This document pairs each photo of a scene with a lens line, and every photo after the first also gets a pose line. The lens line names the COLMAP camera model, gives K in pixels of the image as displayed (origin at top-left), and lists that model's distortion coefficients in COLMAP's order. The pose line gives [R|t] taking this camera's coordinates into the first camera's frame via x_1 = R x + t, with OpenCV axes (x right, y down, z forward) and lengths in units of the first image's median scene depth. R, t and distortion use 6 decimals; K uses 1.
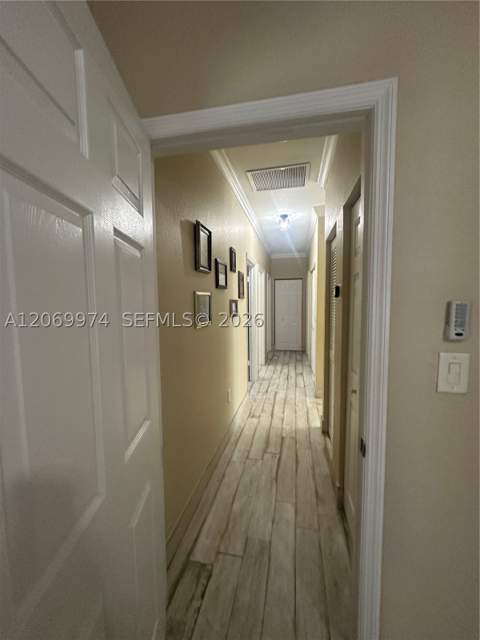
lens RADIAL K [[254.5, 0, 240.2], [0, 254.5, 320.3], [0, 0, 1]] dist [-0.004144, 0.000924]
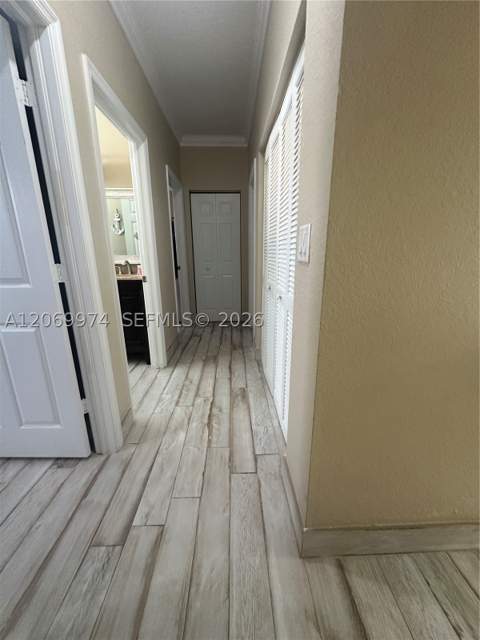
lens RADIAL K [[254.5, 0, 240.2], [0, 254.5, 320.0], [0, 0, 1]] dist [-0.004144, 0.000924]
pose [[0.969555, -0.057834, 0.237944, 0.125431], [0.013270, 0.982690, 0.184779, 0.005487], [-0.244512, -0.175996, 0.953540, 0.550578]]
